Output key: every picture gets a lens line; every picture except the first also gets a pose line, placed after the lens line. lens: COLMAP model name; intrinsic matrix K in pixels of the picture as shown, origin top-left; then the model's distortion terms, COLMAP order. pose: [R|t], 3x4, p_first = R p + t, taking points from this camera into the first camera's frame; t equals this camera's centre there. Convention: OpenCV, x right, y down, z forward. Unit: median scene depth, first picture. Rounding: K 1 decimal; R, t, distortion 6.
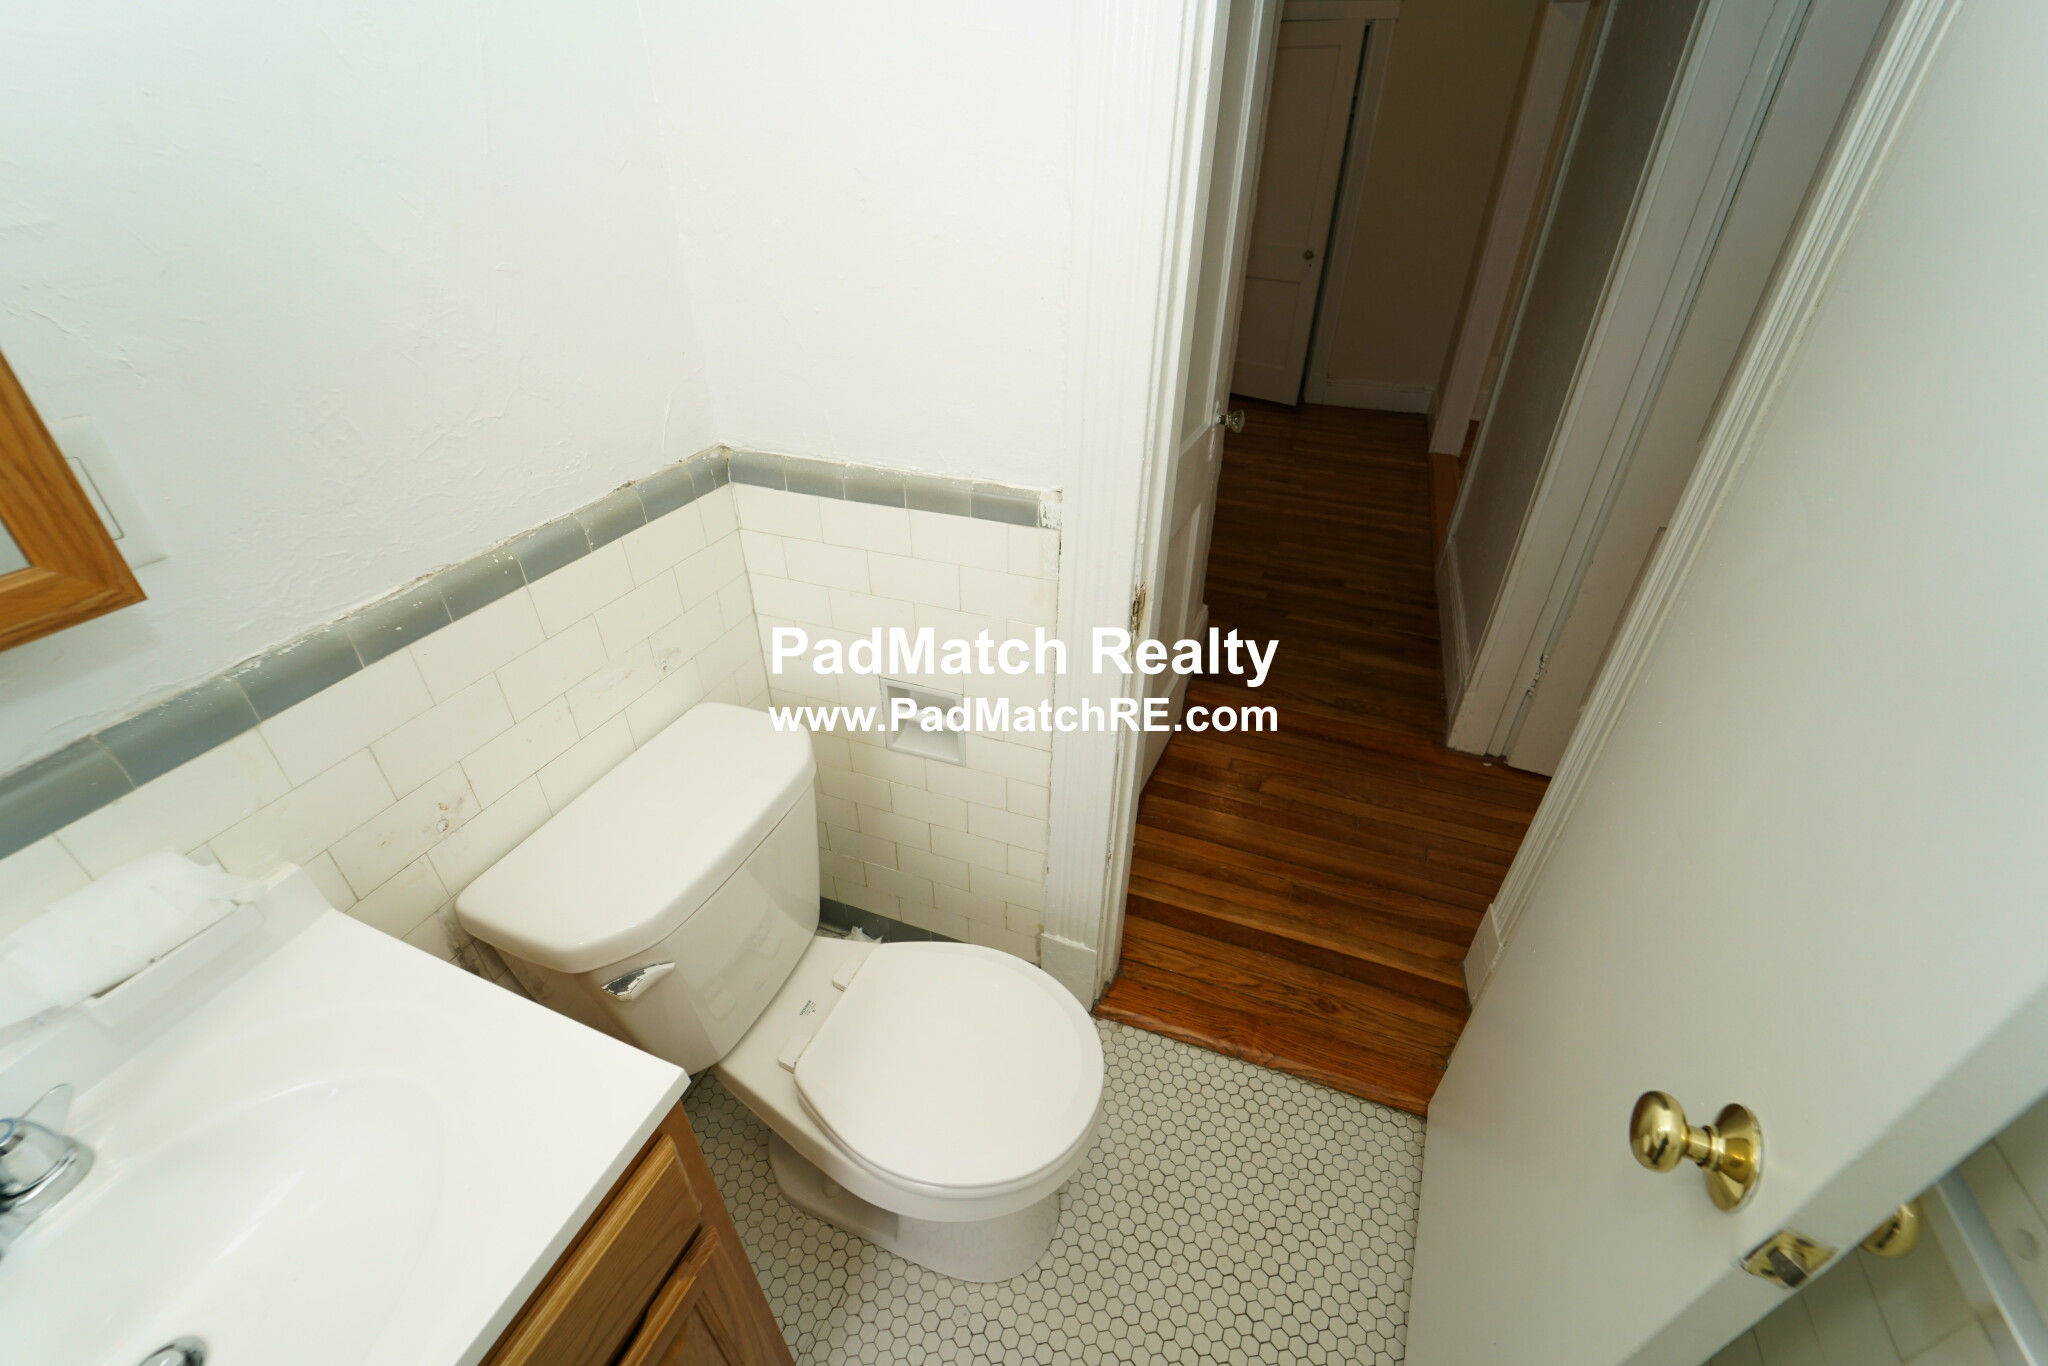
lens RADIAL K [[828.2, 0, 1021.5], [0, 828.2, 669.1], [0, 0, 1]] dist [-0.022660, -0.000242]
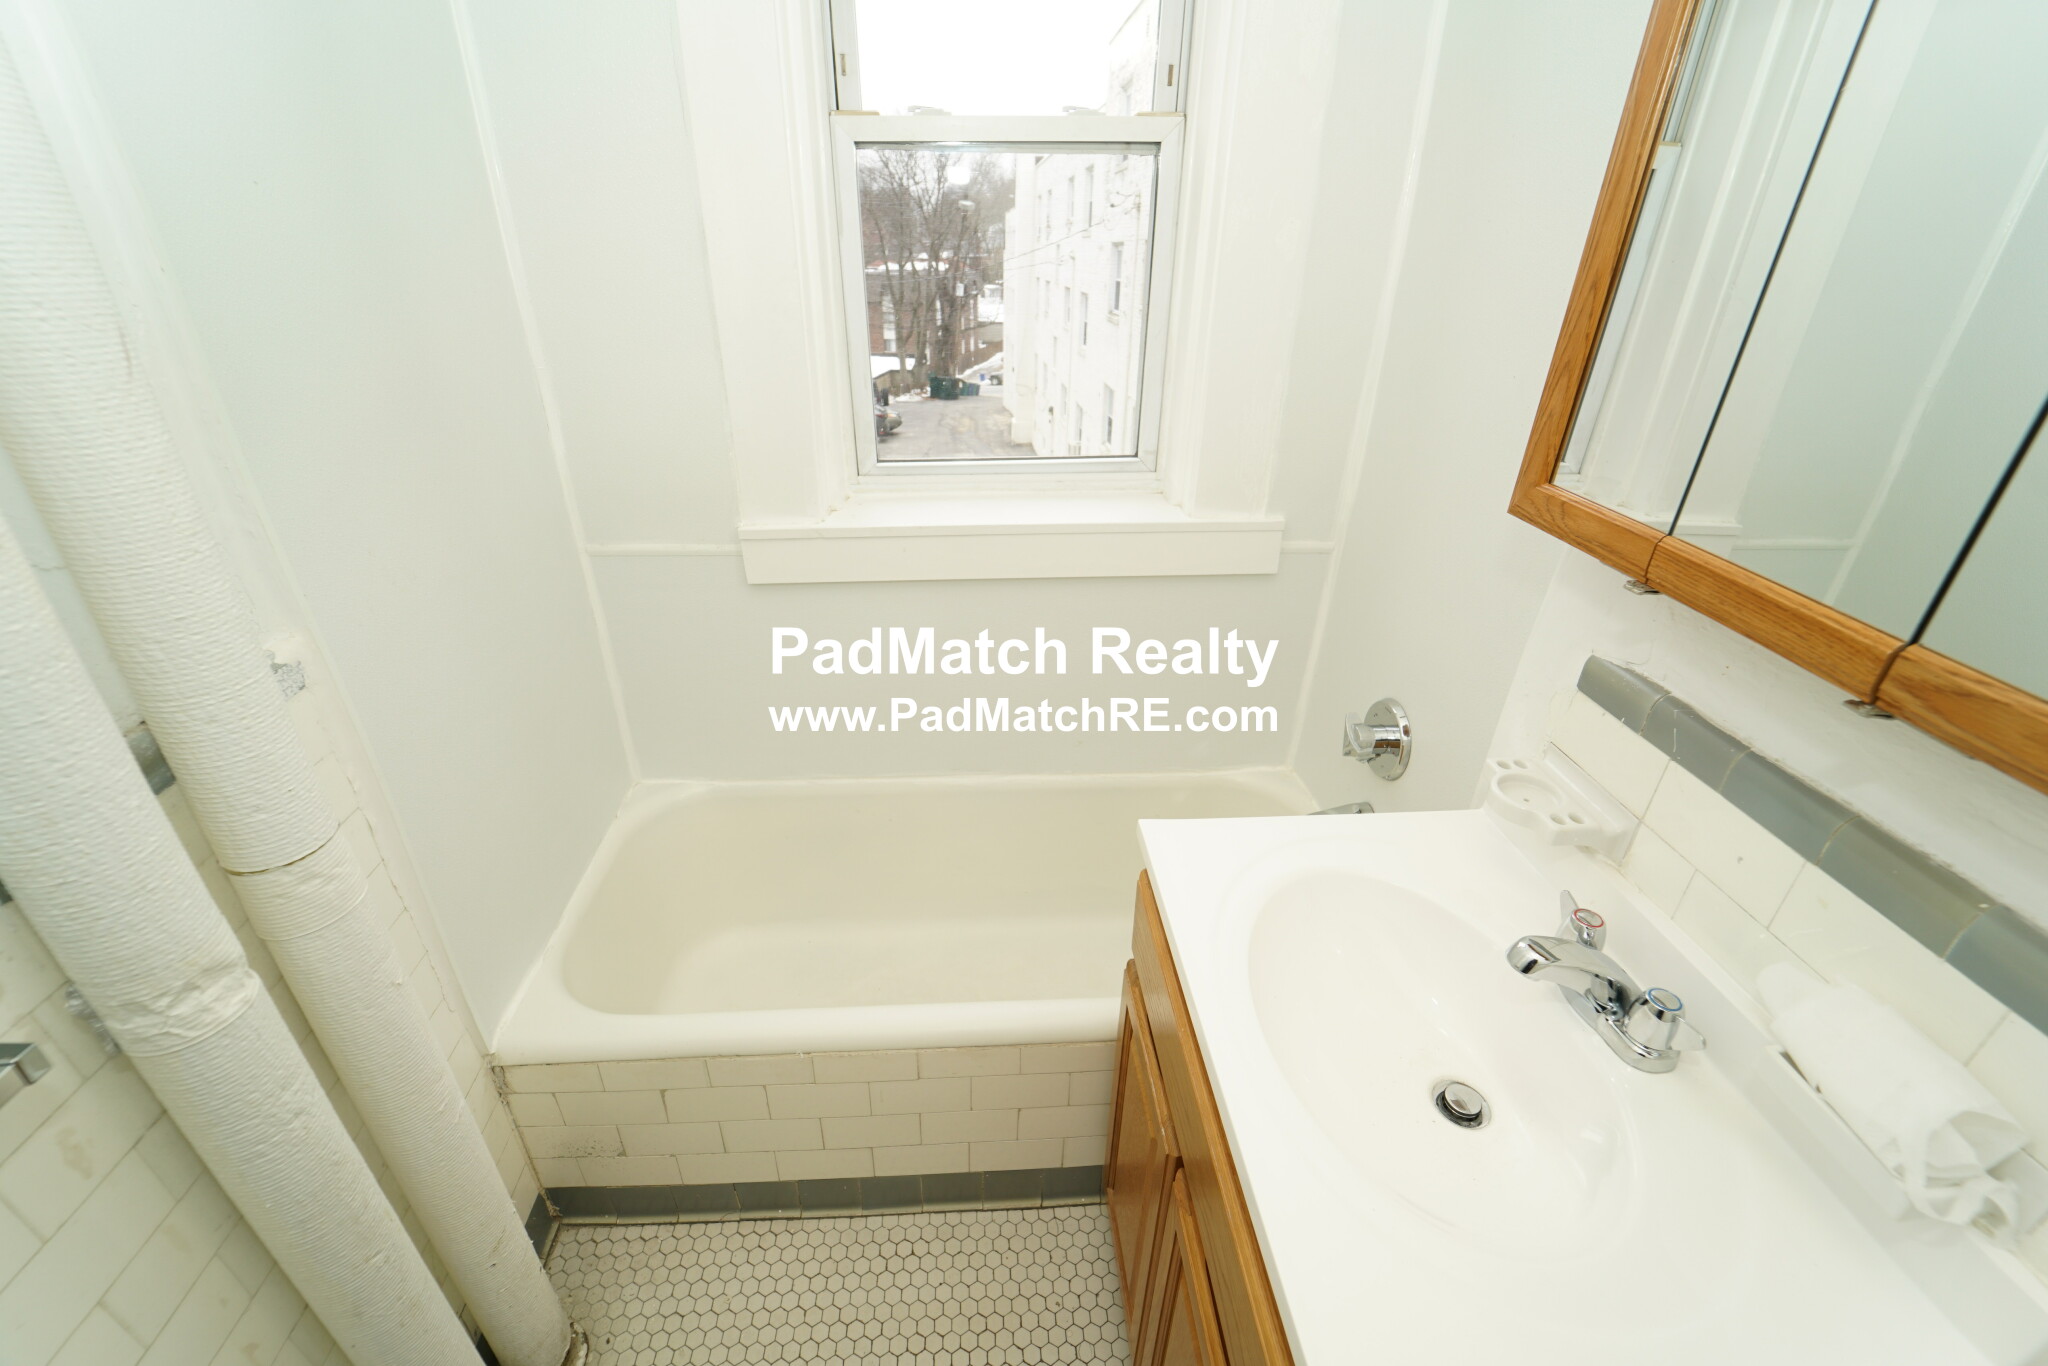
lens RADIAL K [[830.8, 0, 1019.4], [0, 830.8, 673.0], [0, 0, 1]] dist [-0.019973, -0.000197]
pose [[-0.902928, 0.180721, -0.389949, -0.008867], [-0.248032, 0.521861, 0.816174, -0.288805], [0.350999, 0.833667, -0.426379, 0.498698]]
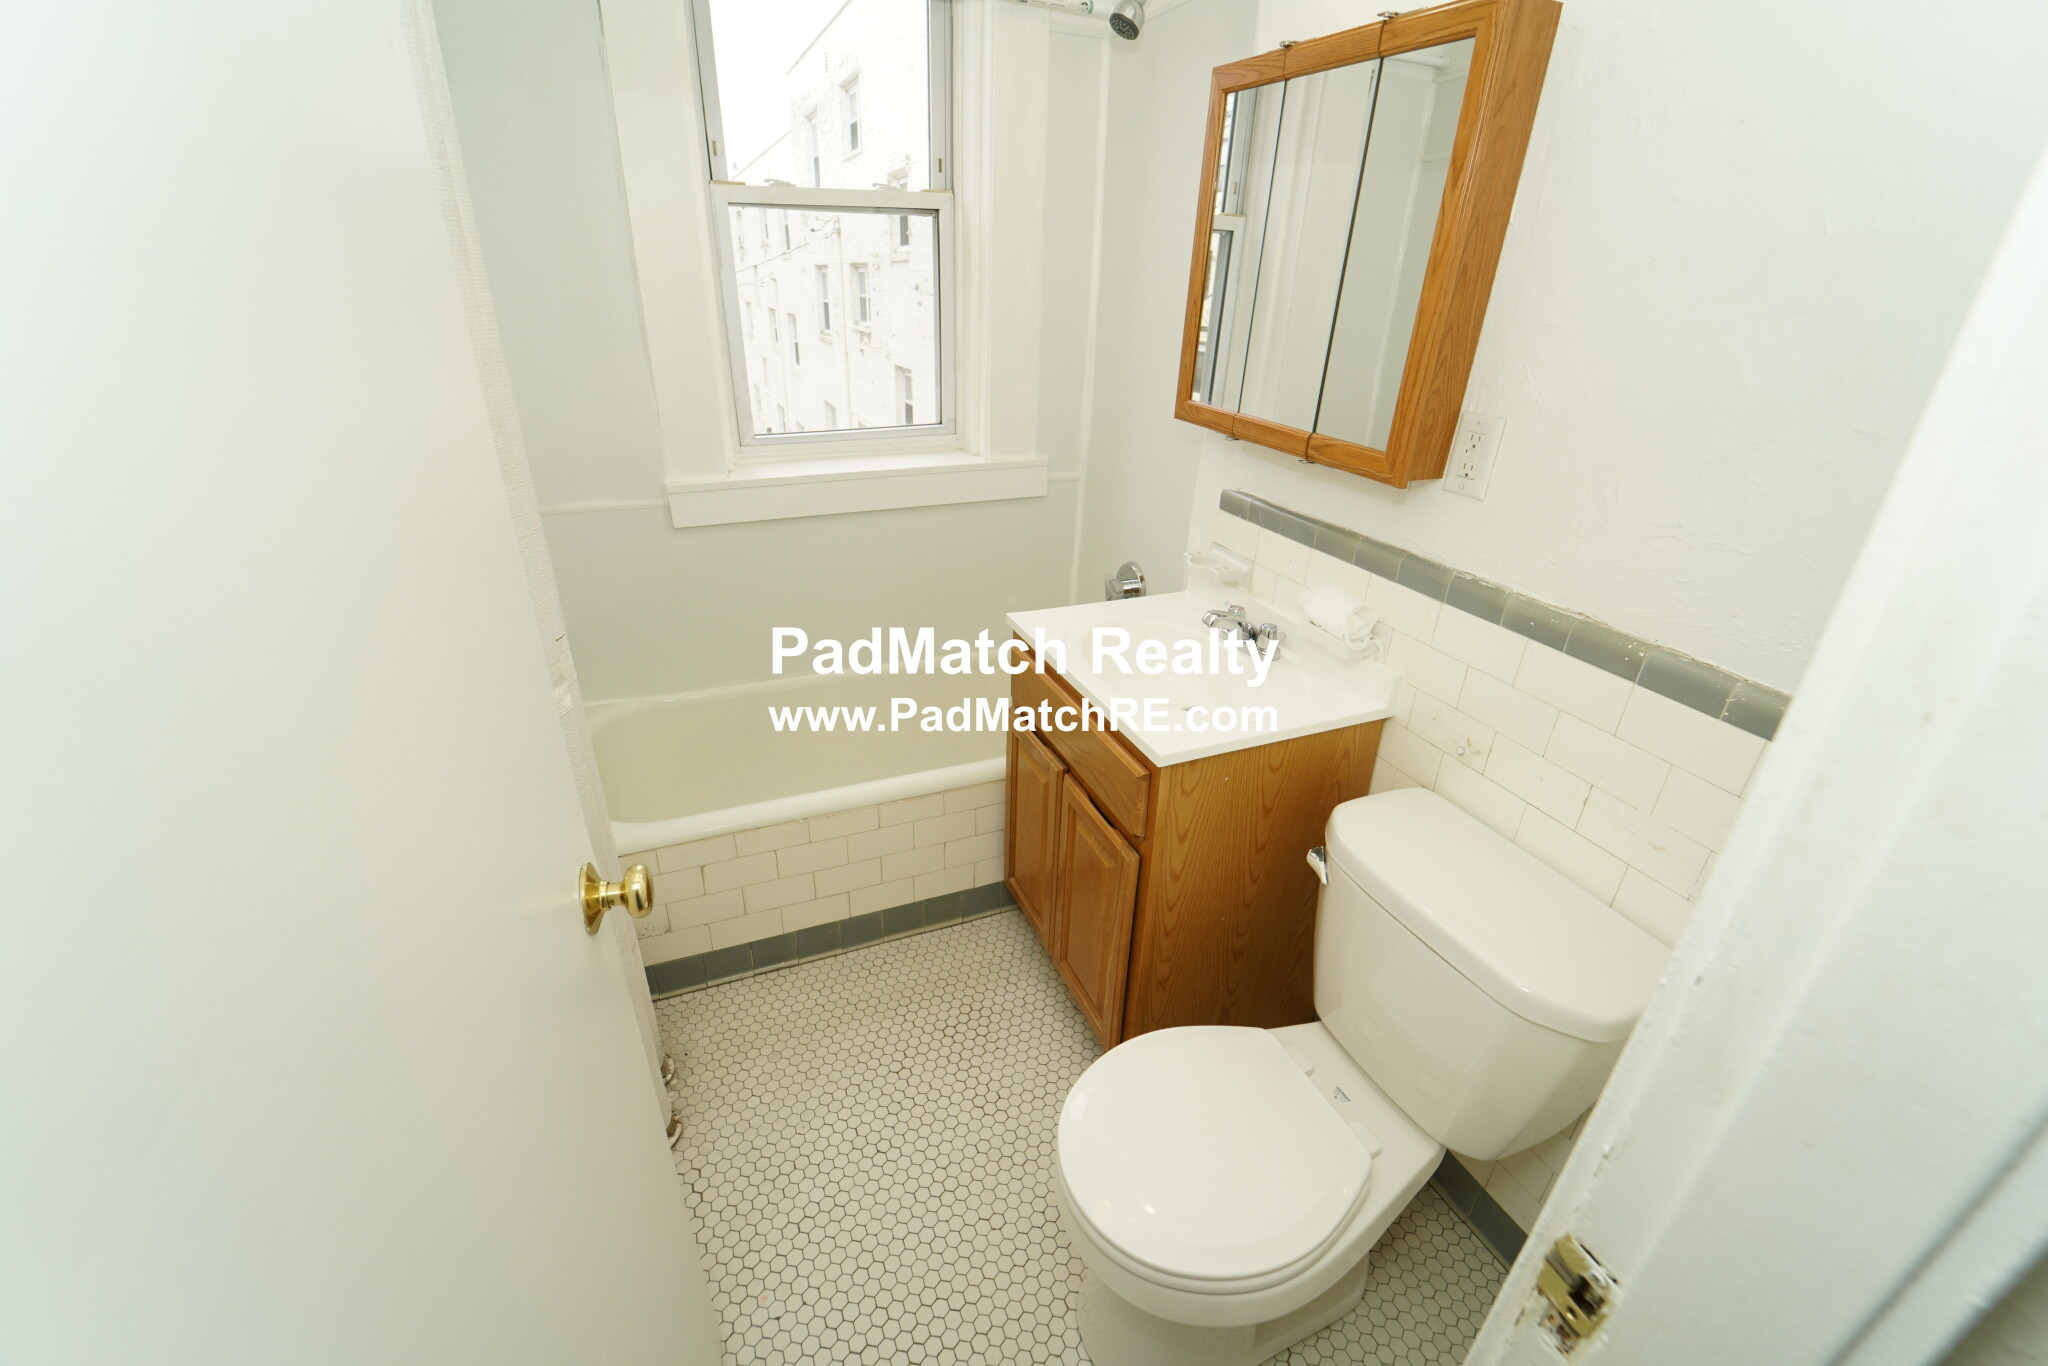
lens RADIAL K [[828.2, 0, 1021.5], [0, 828.2, 669.1], [0, 0, 1]] dist [-0.022660, -0.000242]
pose [[-0.712495, 0.280506, -0.643169, 0.704141], [-0.404241, 0.585127, 0.703005, -0.596196], [0.573533, 0.760883, -0.303509, 0.952884]]
